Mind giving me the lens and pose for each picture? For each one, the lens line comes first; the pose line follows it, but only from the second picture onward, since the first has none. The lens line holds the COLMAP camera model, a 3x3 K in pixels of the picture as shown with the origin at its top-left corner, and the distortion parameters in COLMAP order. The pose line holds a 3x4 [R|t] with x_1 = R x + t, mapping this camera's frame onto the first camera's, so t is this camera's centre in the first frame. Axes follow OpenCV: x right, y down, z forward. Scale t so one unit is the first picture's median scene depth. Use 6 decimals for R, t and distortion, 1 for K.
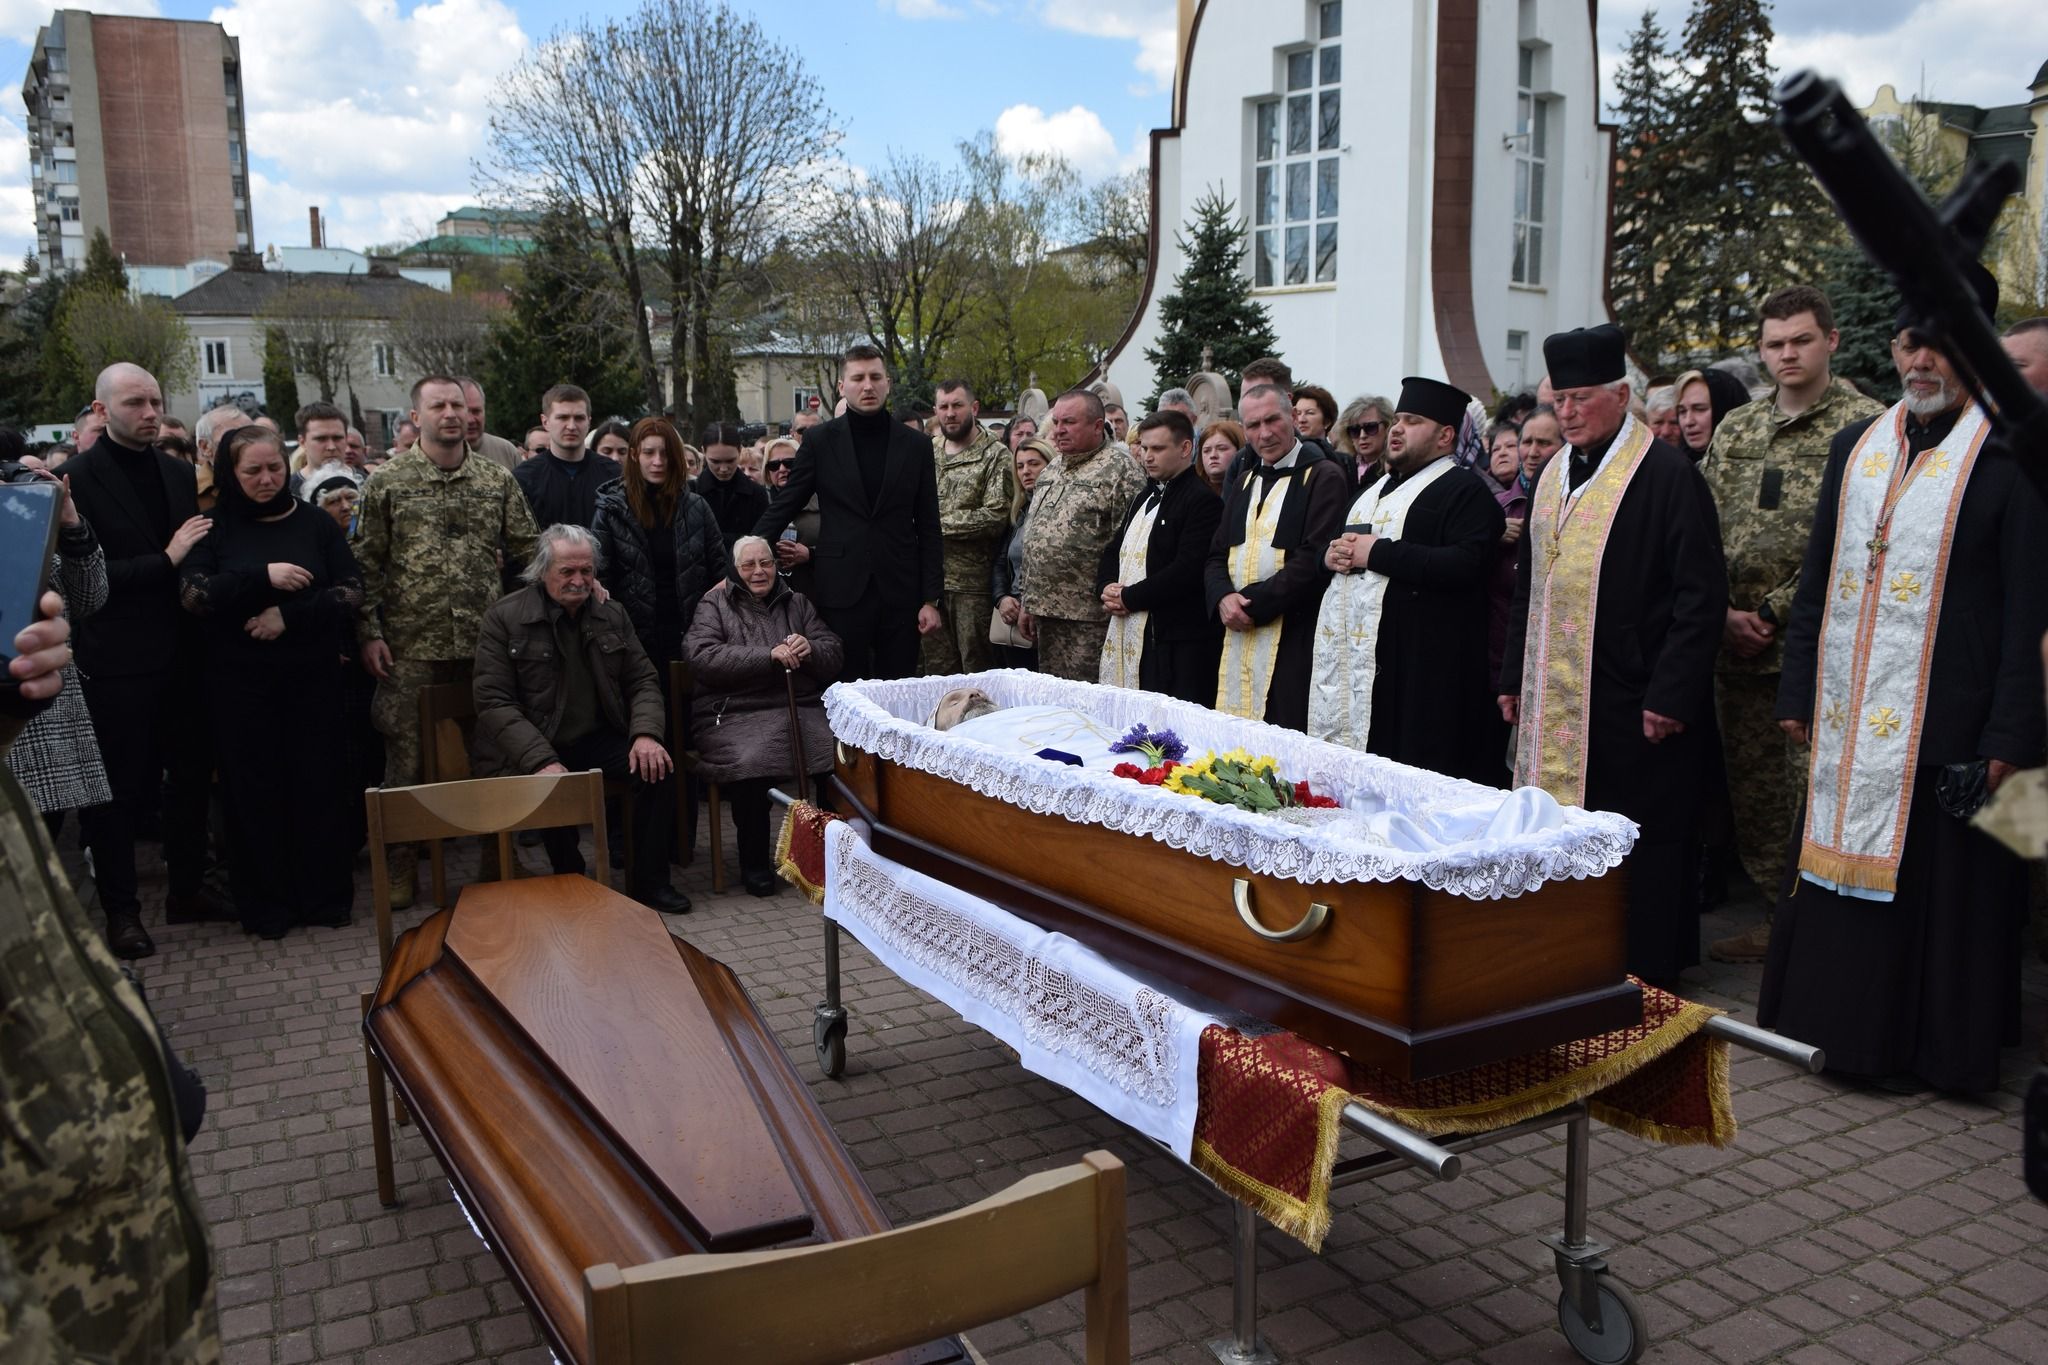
lens RADIAL K [[2003.4, 0, 1026.6], [0, 2003.4, 679.5], [0, 0, 1]] dist [0.008919, 0.004525]
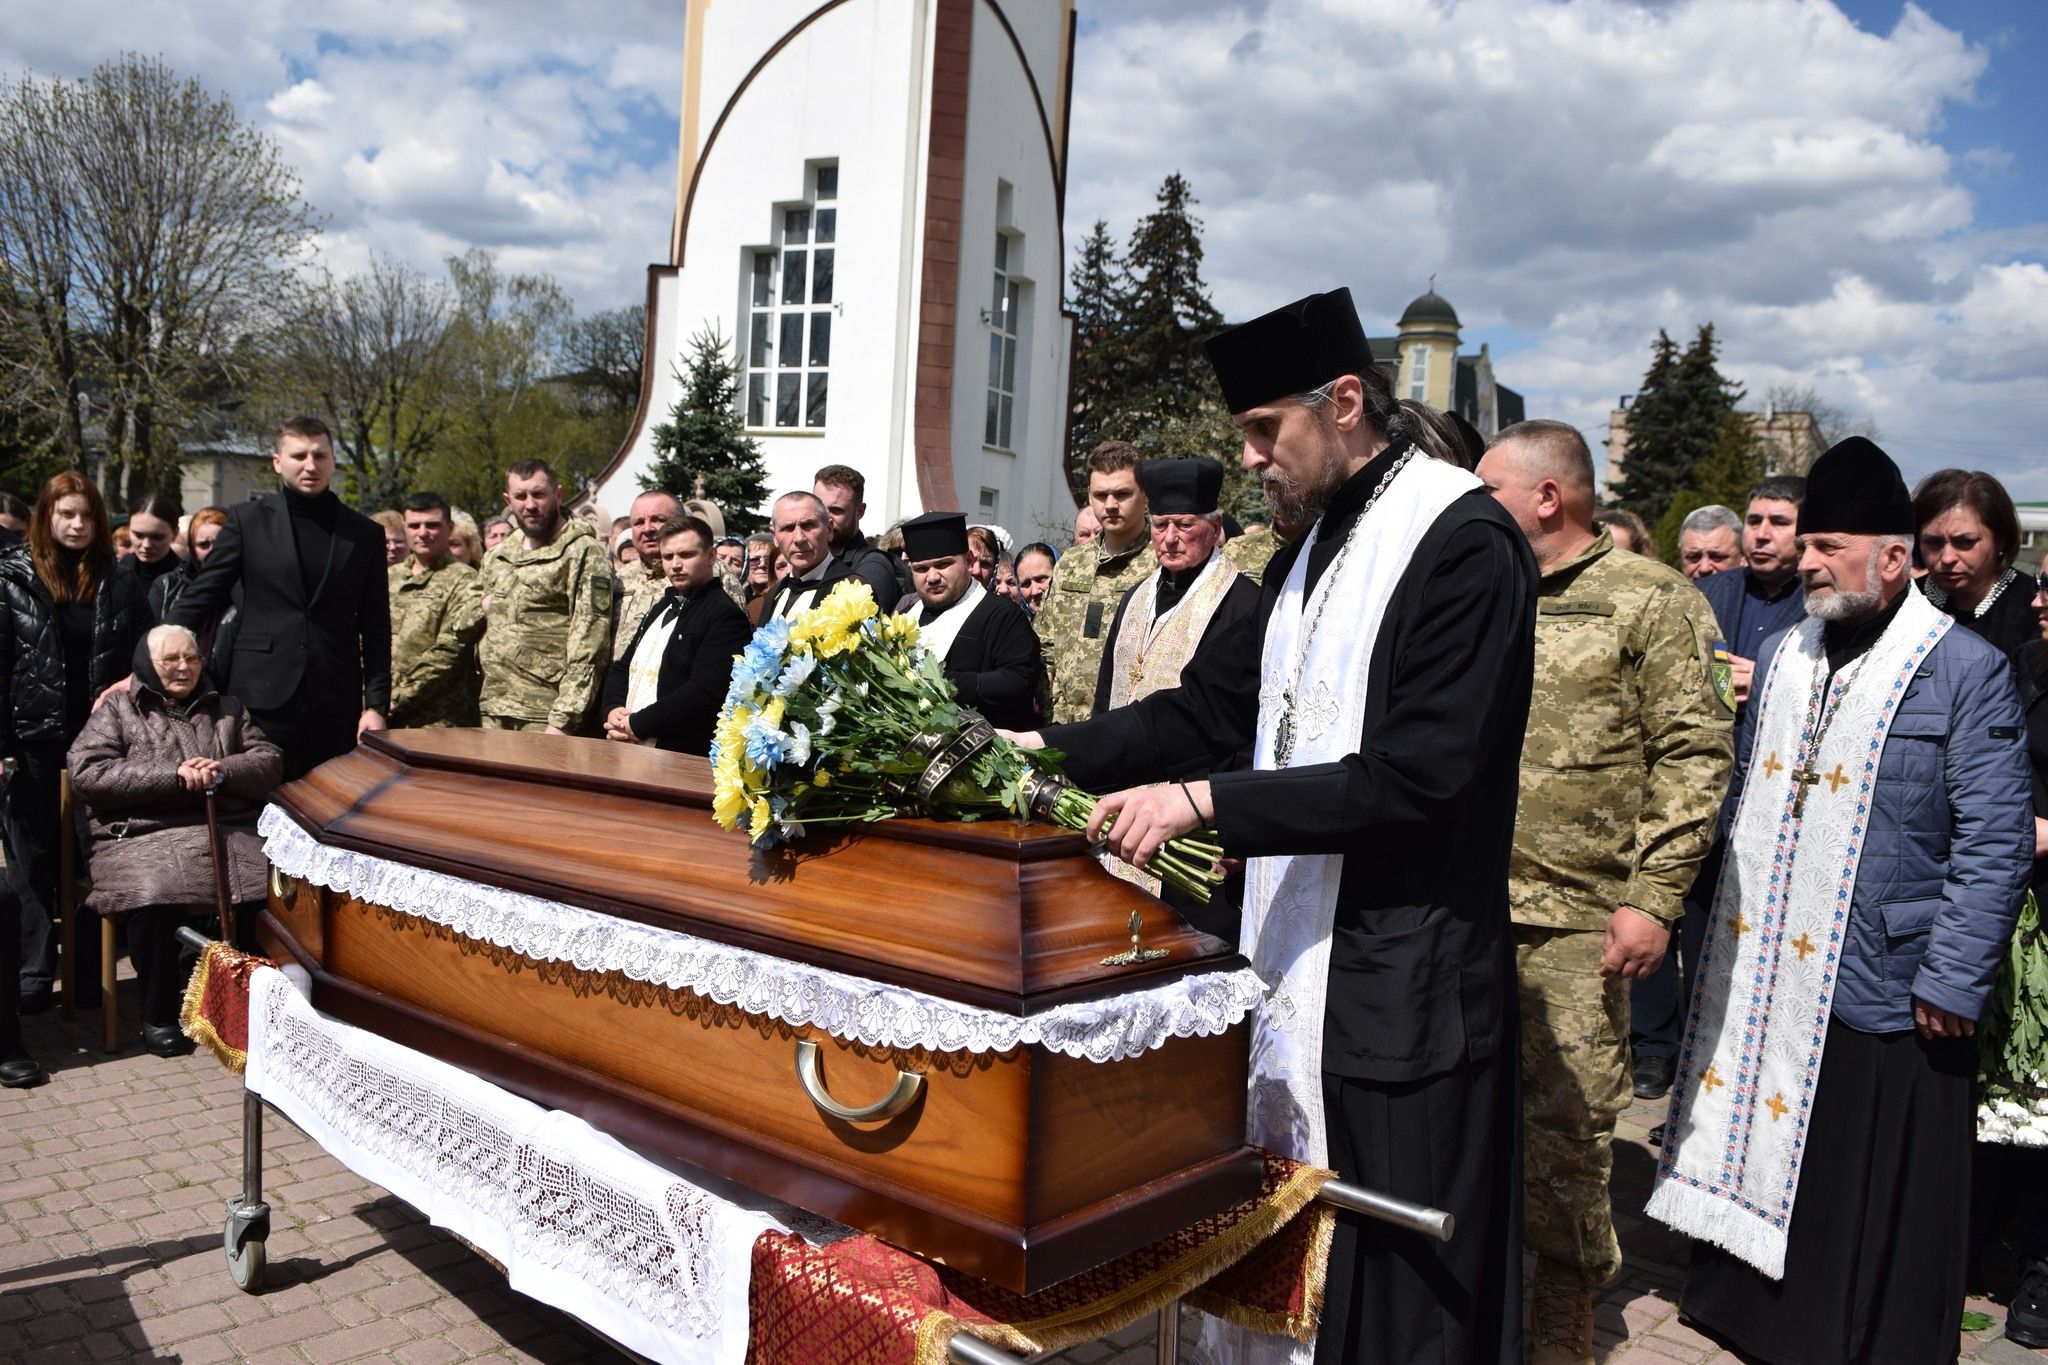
lens RADIAL K [[1643.4, 0, 1061.8], [0, 1643.4, 681.0], [0, 0, 1]] dist [-0.005102, -0.049619]
pose [[0.940837, 0.040825, 0.336392, -0.012400], [-0.012747, 0.996277, -0.085260, 0.004782], [-0.338620, 0.075928, 0.937855, 0.164880]]
